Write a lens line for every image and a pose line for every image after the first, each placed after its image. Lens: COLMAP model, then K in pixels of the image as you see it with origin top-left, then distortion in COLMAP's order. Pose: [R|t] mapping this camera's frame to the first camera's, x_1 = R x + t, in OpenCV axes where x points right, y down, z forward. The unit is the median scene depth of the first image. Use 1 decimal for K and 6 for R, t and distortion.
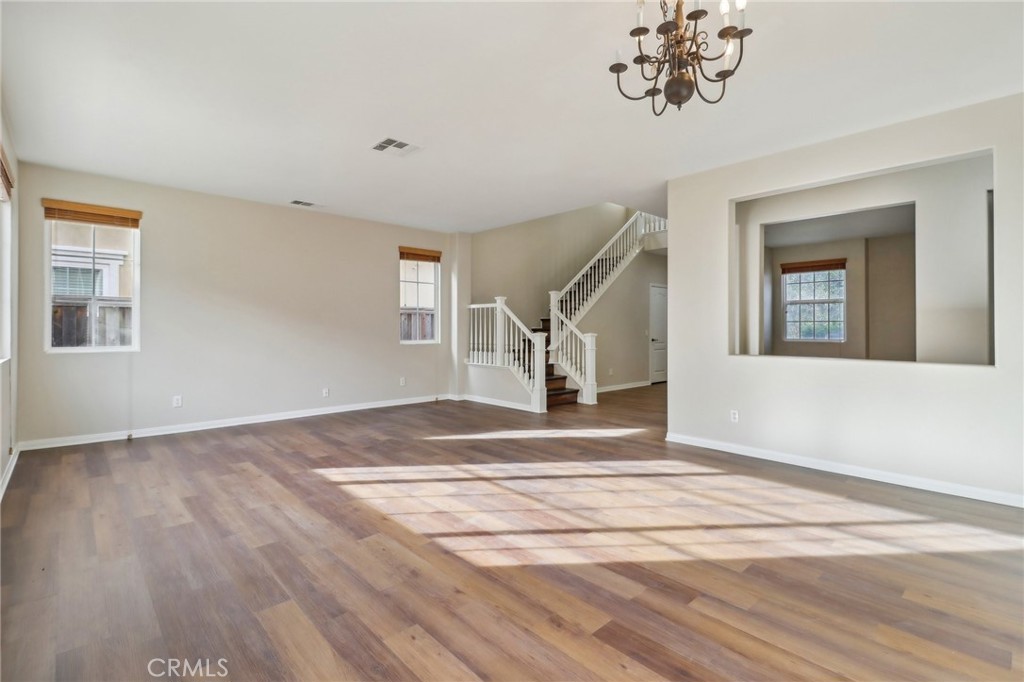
lens RADIAL K [[499.5, 0, 510.6], [0, 499.5, 327.8], [0, 0, 1]] dist [0.000458, -0.000011]
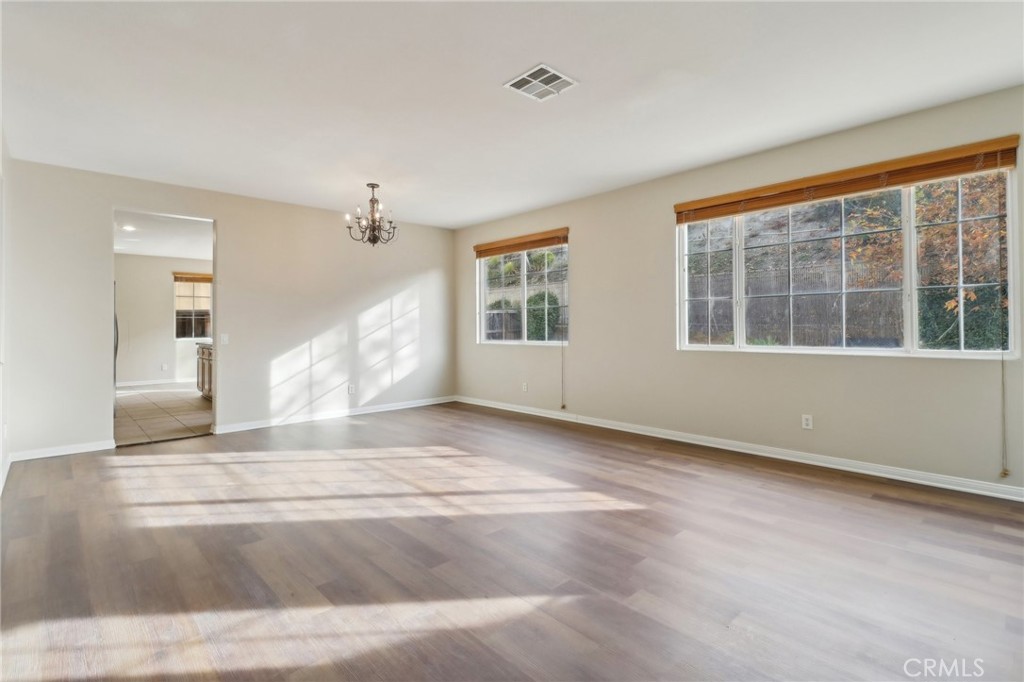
lens RADIAL K [[499.5, 0, 510.6], [0, 499.5, 327.8], [0, 0, 1]] dist [0.000458, -0.000011]
pose [[-0.999785, -0.001789, -0.020636, -0.188733], [-0.001861, 0.999992, 0.003490, -0.003567], [0.020629, 0.003527, -0.999781, 2.004040]]
